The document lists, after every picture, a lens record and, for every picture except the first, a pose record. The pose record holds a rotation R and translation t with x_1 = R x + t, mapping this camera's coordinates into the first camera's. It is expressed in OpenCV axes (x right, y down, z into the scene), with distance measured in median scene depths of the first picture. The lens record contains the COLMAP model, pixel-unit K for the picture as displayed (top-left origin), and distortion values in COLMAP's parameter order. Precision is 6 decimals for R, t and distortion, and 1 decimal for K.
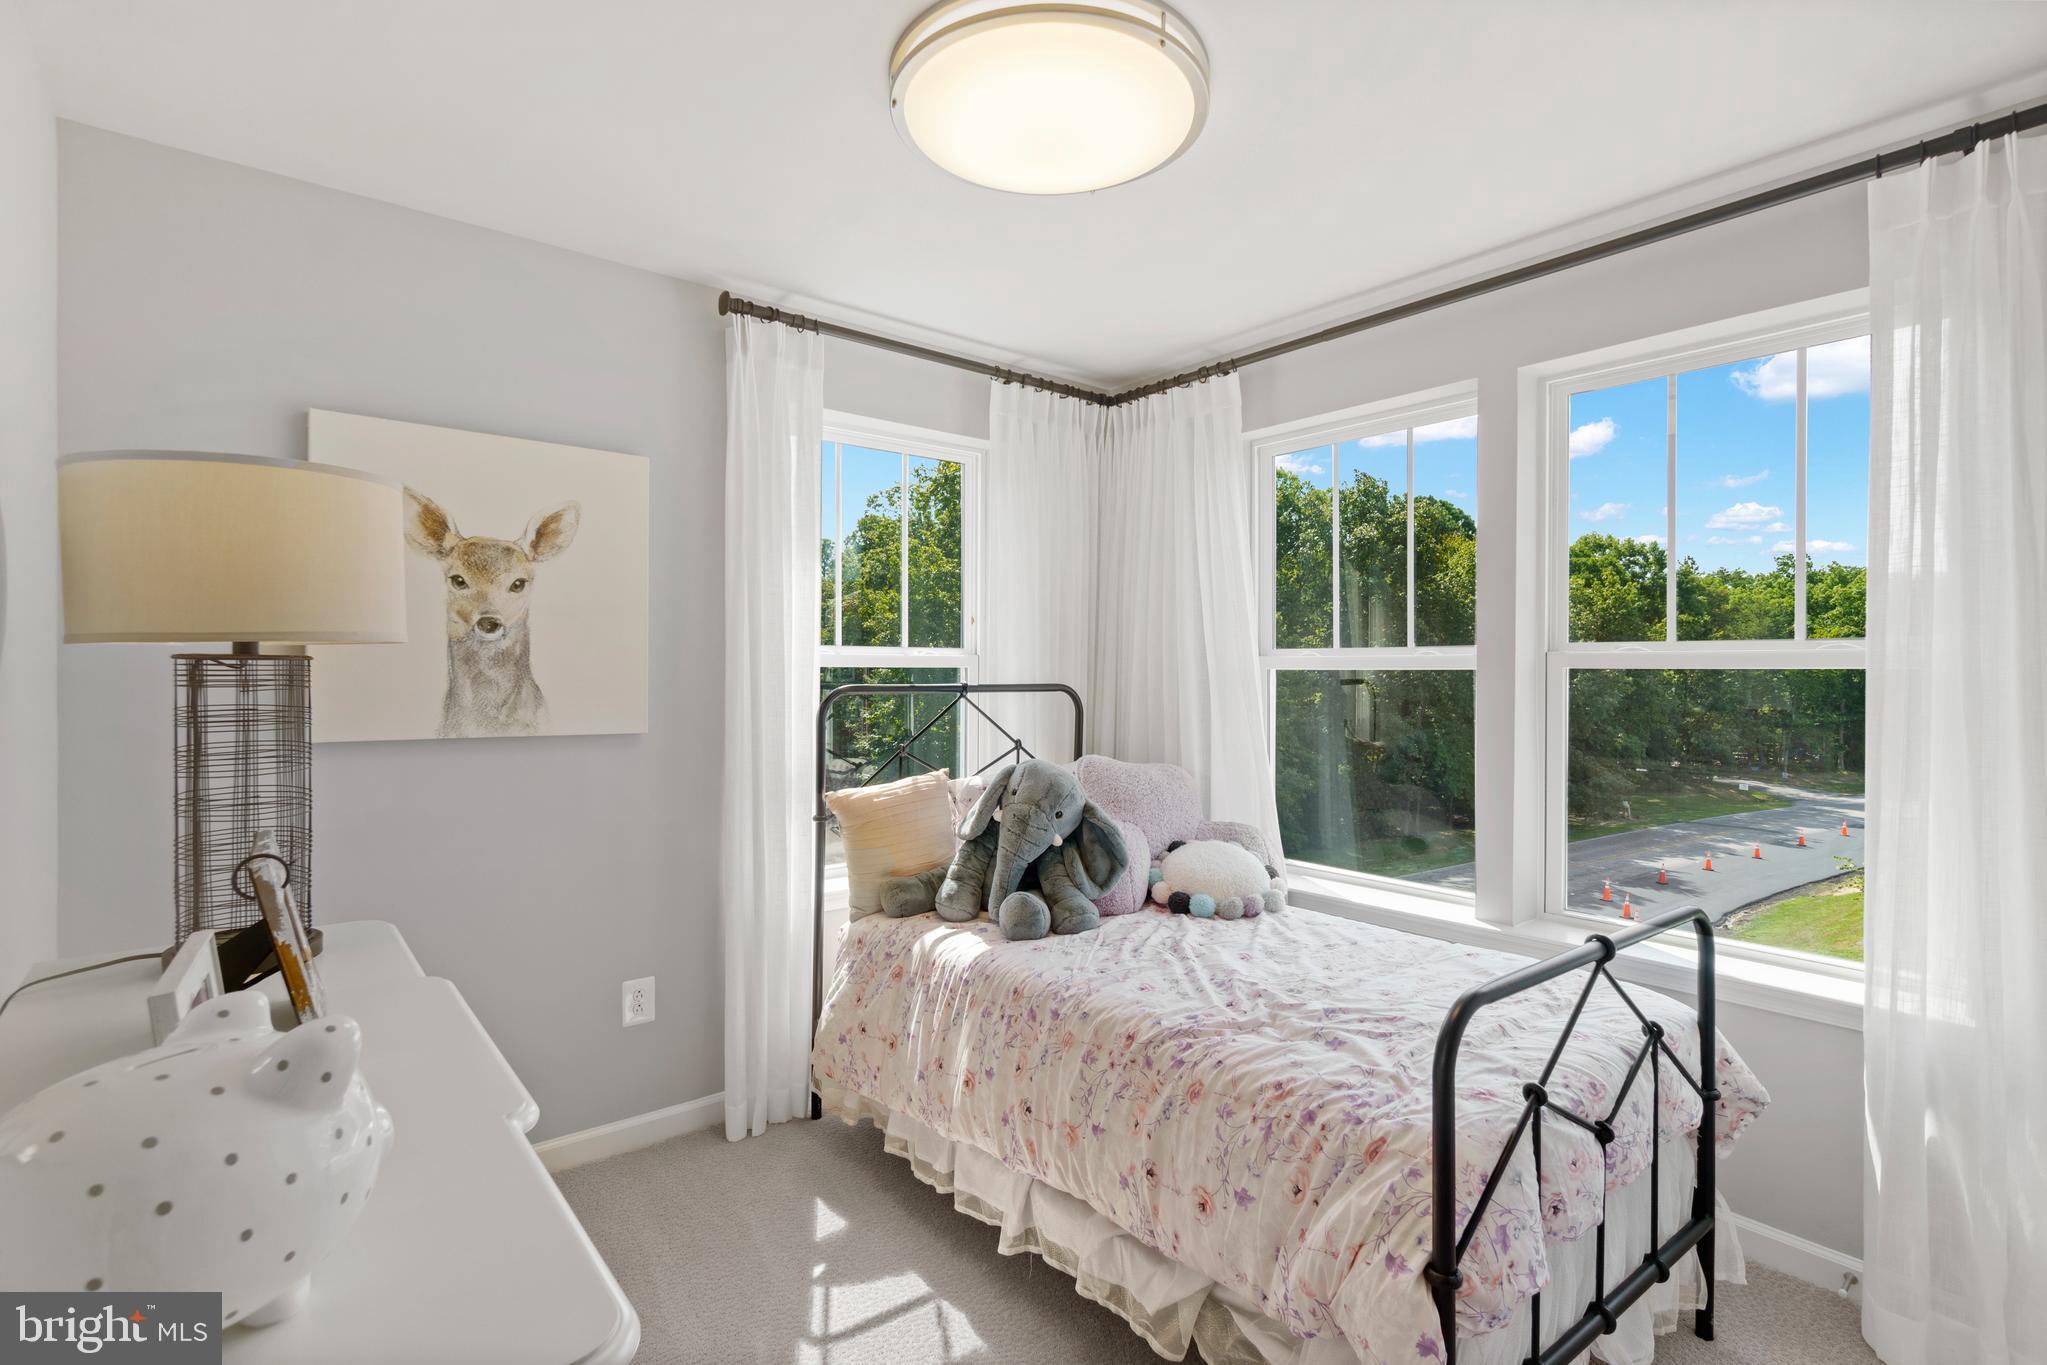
lens RADIAL K [[997.9, 0, 1025.1], [0, 997.9, 683.7], [0, 0, 1]] dist [-0.000421, 0.000247]
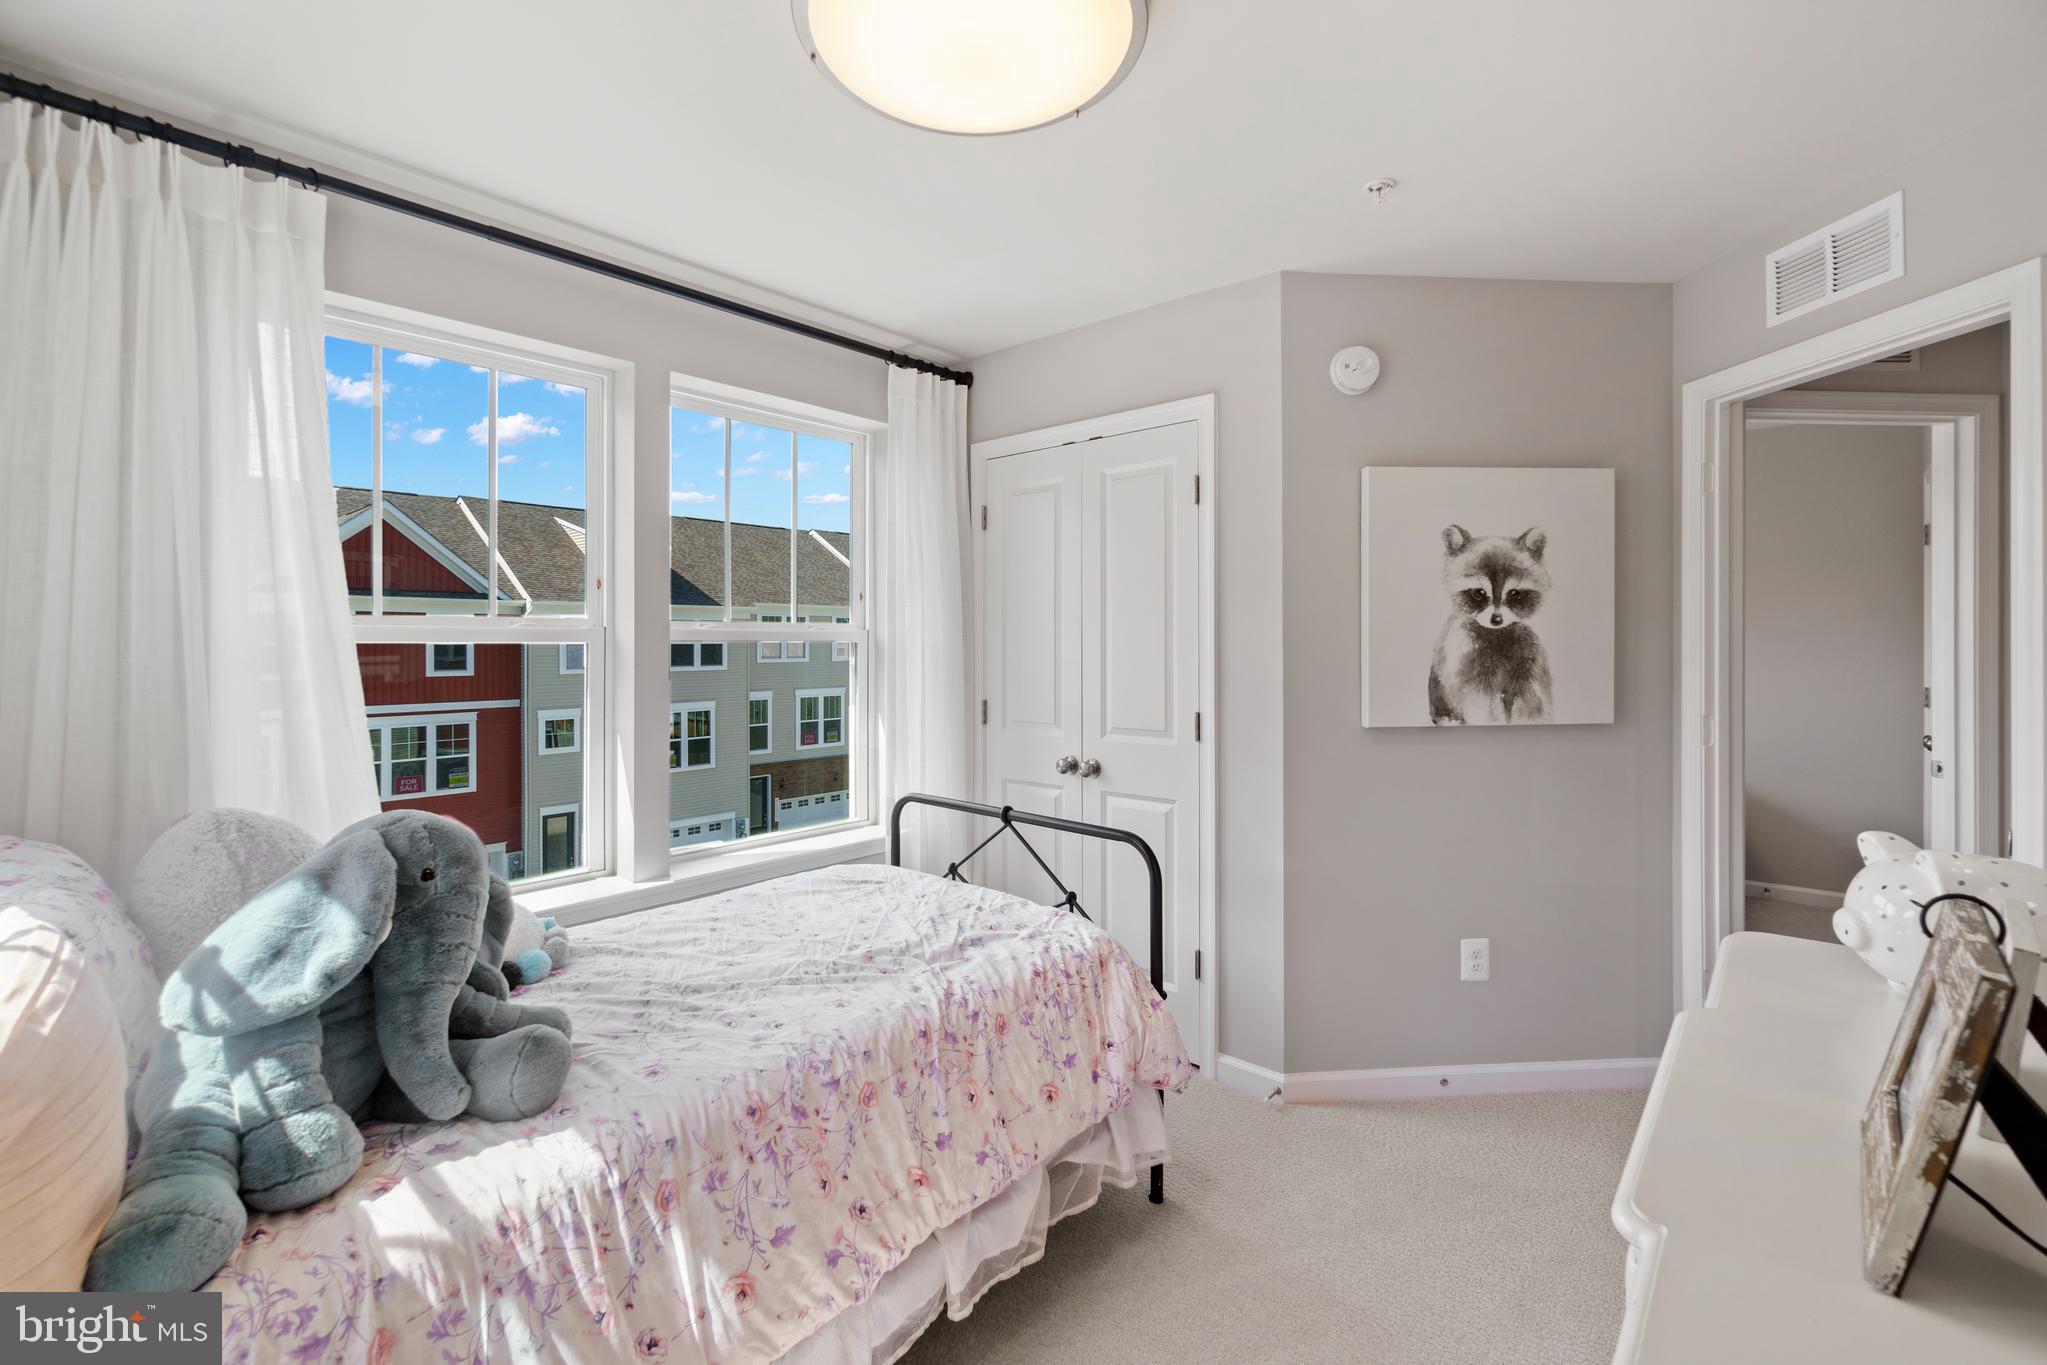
lens RADIAL K [[891.6, 0, 1051.7], [0, 891.6, 627.2], [0, 0, 1]] dist [-0.001508, -0.000208]
pose [[-0.184521, 0.003196, 0.982823, -0.719448], [0.011387, 0.999935, -0.001114, -0.032057], [-0.982763, 0.010986, -0.184545, 0.977547]]
